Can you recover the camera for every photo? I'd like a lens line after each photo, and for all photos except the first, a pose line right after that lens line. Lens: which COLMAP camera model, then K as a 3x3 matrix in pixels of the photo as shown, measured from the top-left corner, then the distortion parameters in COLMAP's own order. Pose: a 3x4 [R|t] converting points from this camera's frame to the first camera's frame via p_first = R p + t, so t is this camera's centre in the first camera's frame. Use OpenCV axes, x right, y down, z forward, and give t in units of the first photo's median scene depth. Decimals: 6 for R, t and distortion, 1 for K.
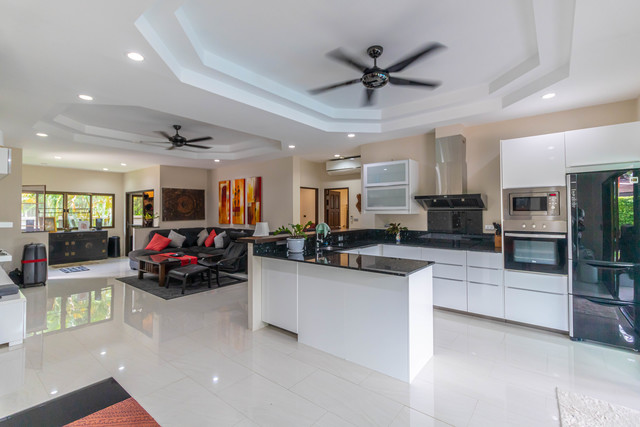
lens RADIAL K [[292.9, 0, 323.6], [0, 292.9, 210.1], [0, 0, 1]] dist [-0.000994, 0.001445]
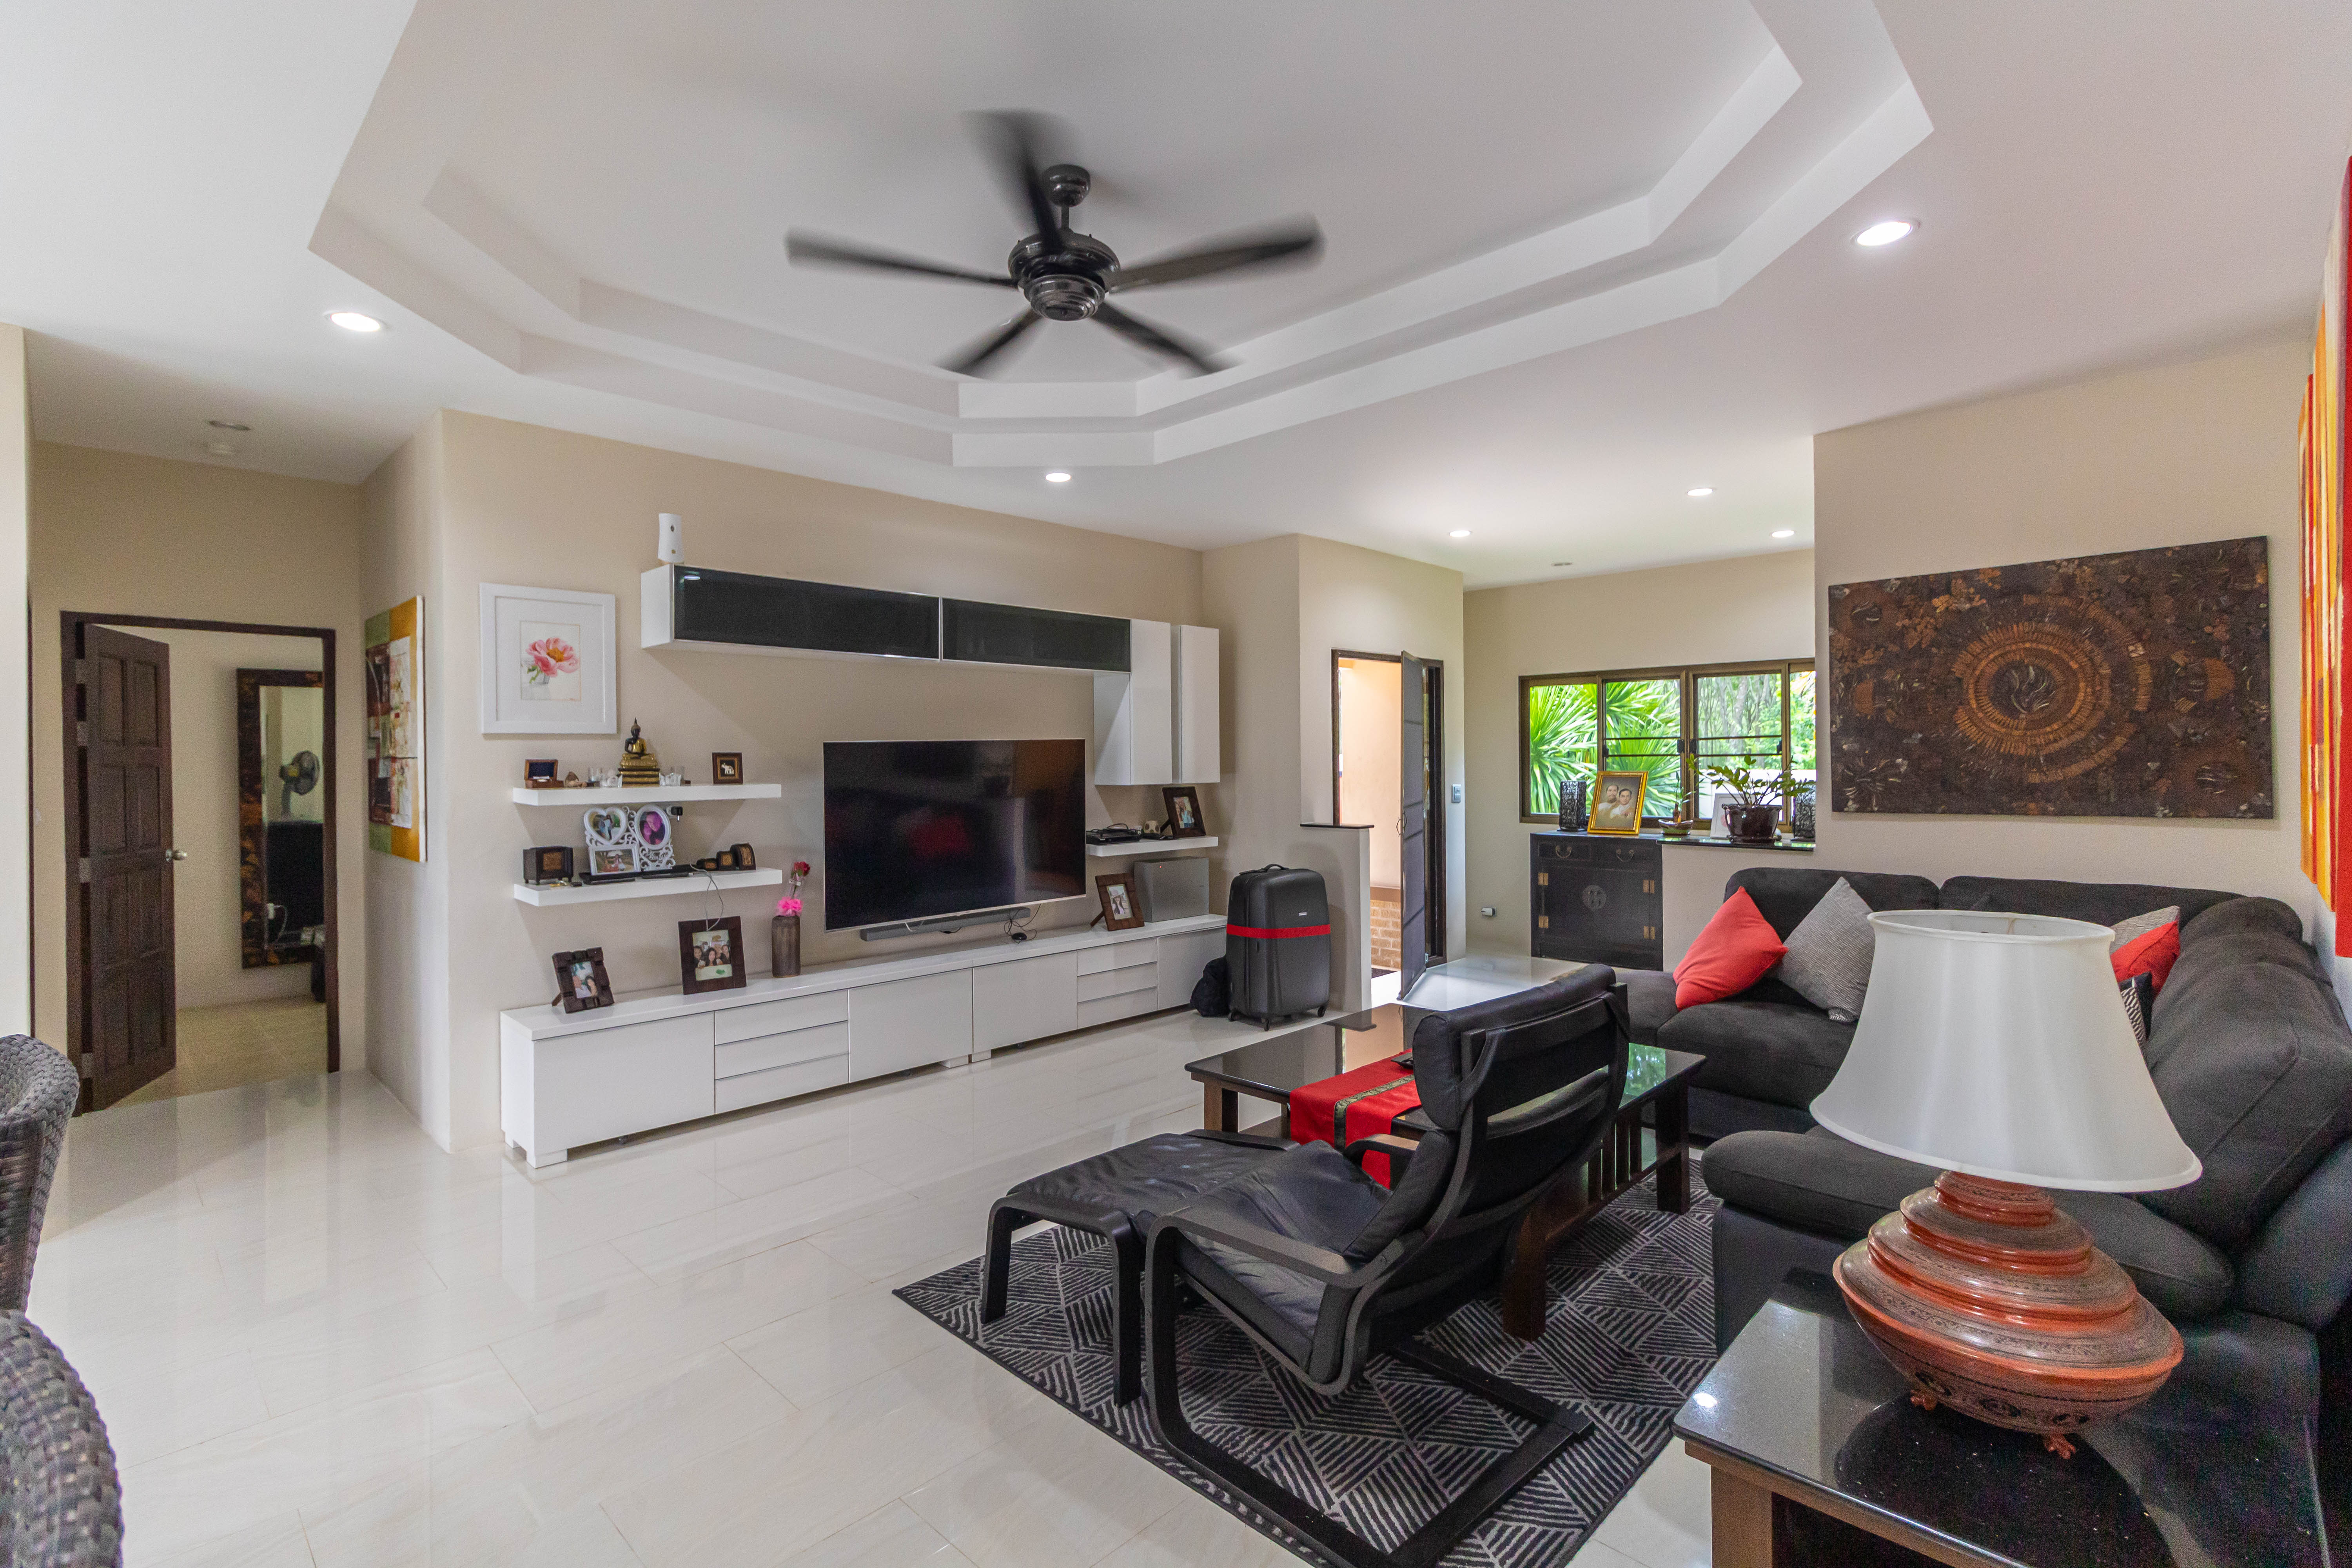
lens RADIAL K [[1076.4, 0, 1167.1], [0, 1076.4, 766.2], [0, 0, 1]] dist [-0.000994, 0.001445]
pose [[-0.117000, 0.010195, -0.993080, 0.028493], [0.014384, 0.999860, 0.008570, 0.005383], [0.993028, -0.013282, -0.117131, 0.813939]]
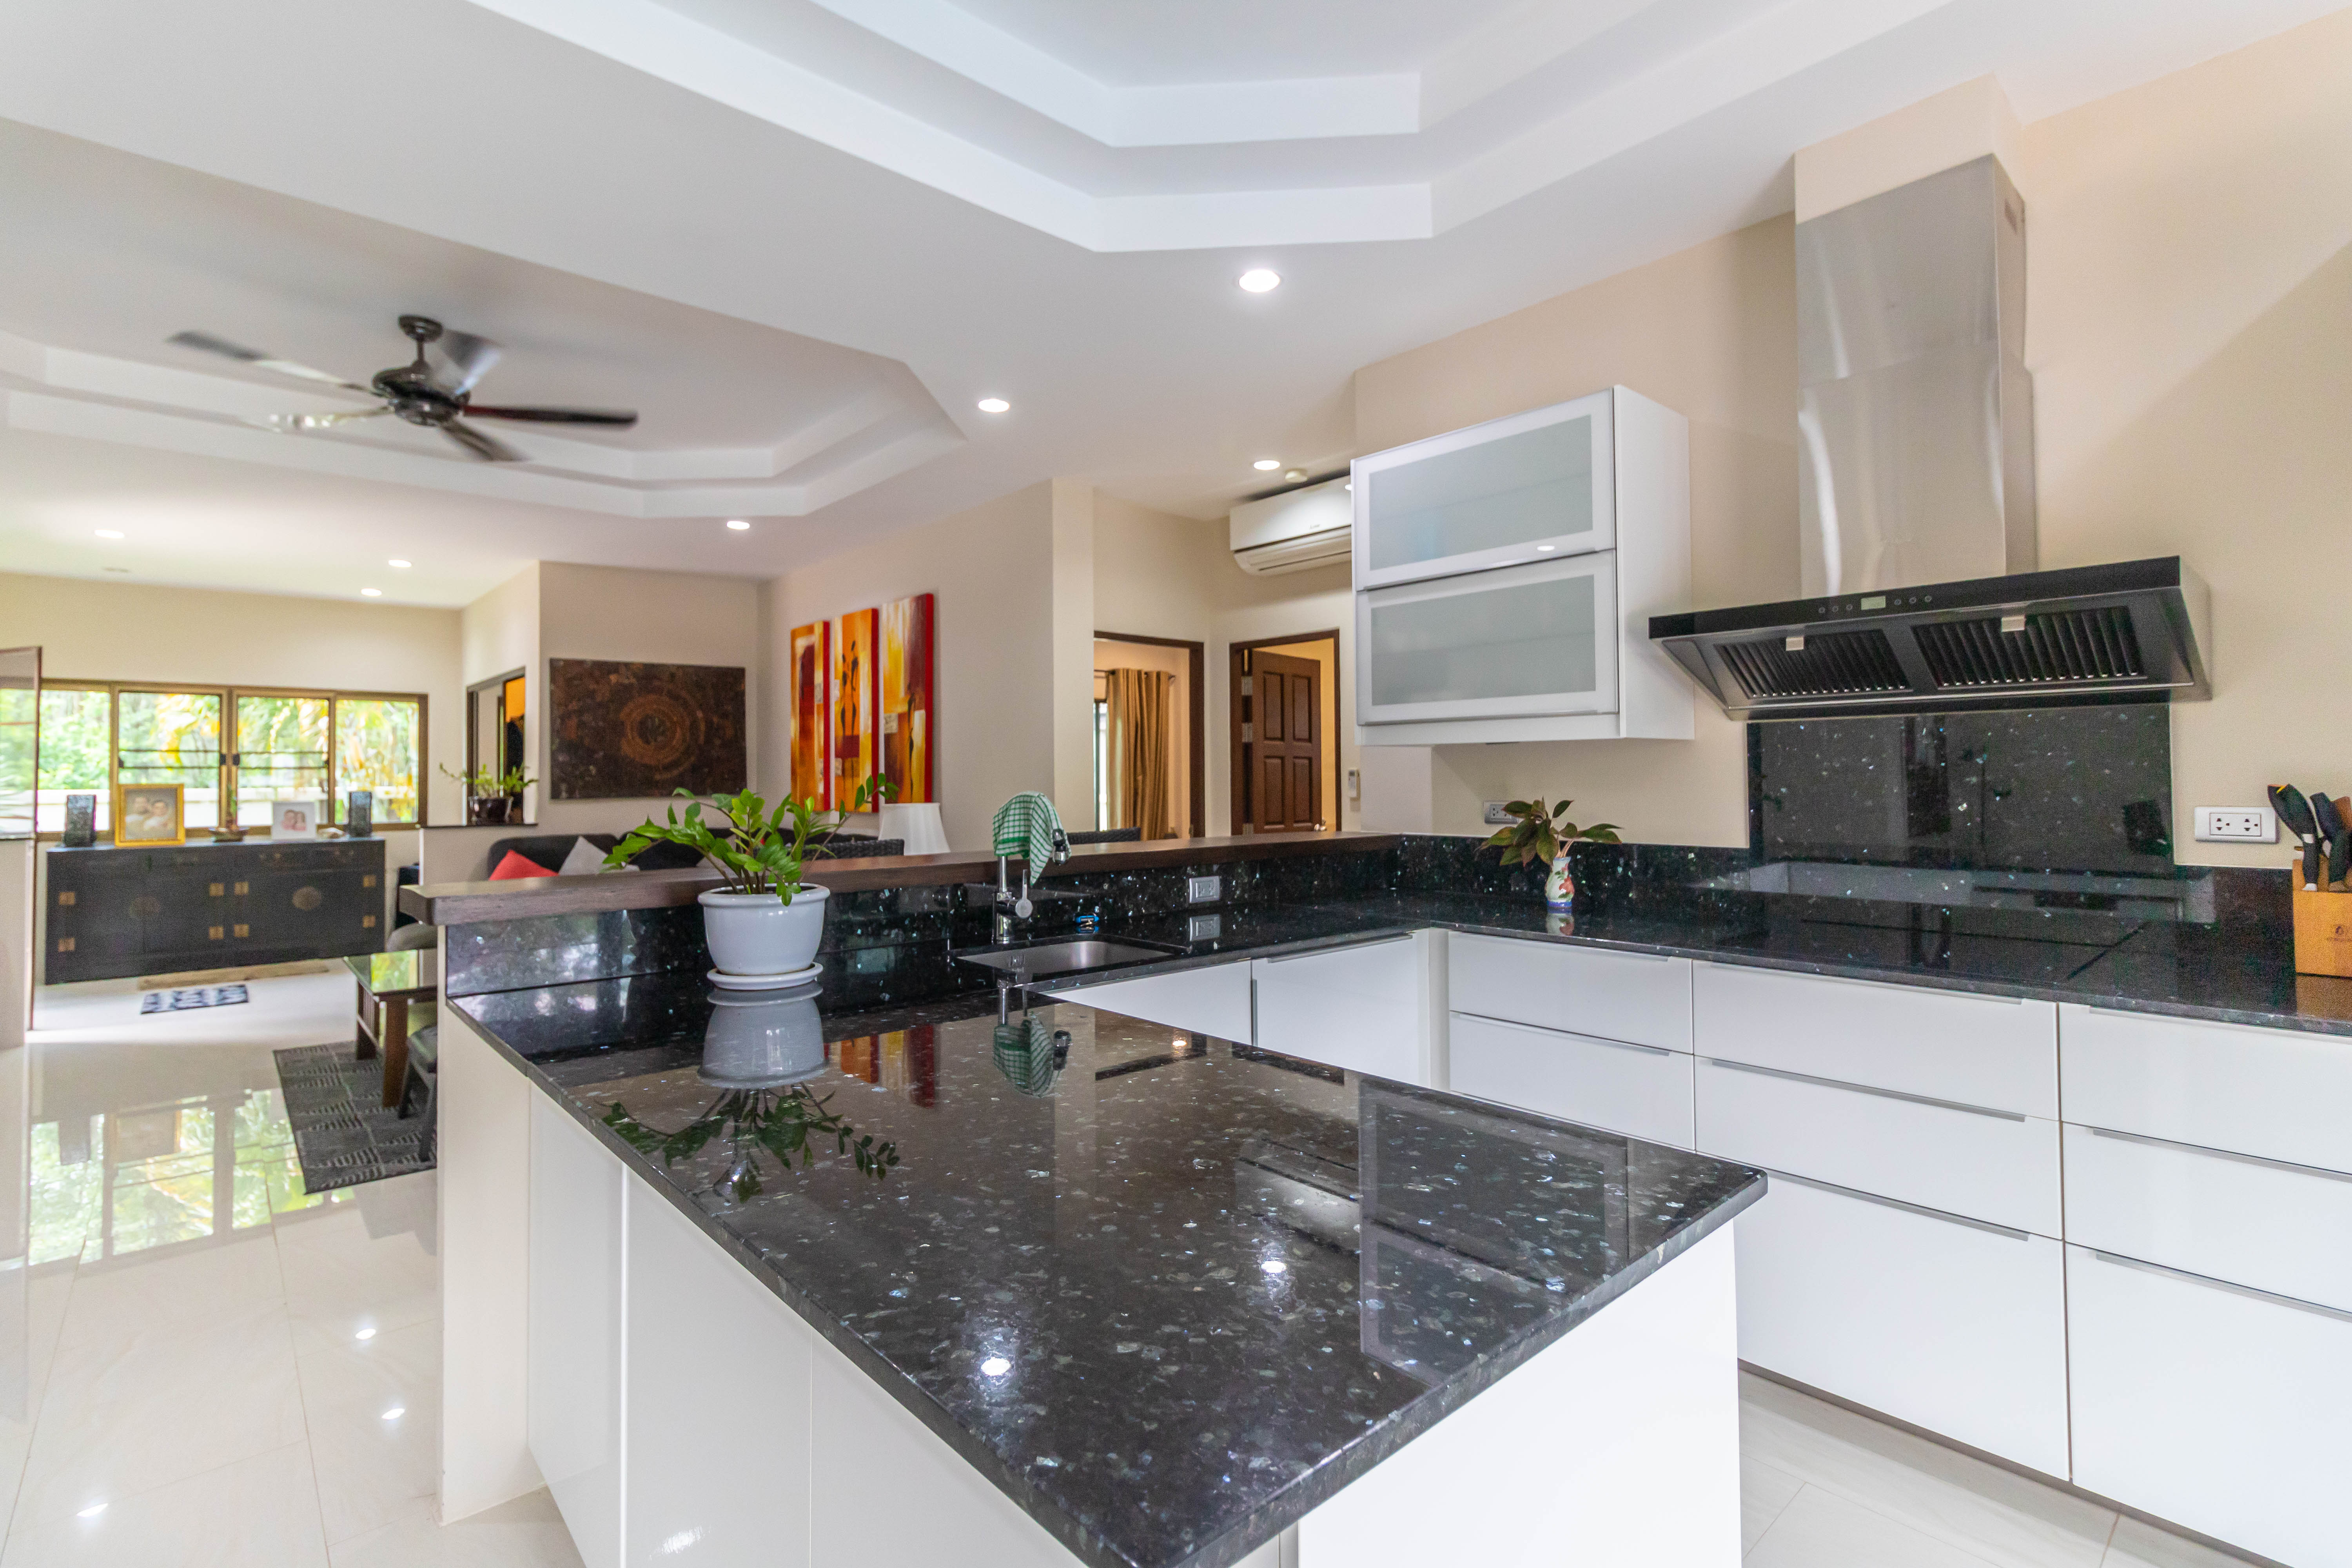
lens RADIAL K [[1076.4, 0, 1184.8], [0, 1076.4, 764.8], [0, 0, 1]] dist [-0.000994, 0.001445]
pose [[0.986427, -0.006111, -0.164088, 0.103004], [0.005192, 0.999968, -0.006032, 0.019312], [0.164119, 0.005098, 0.986427, 0.258362]]
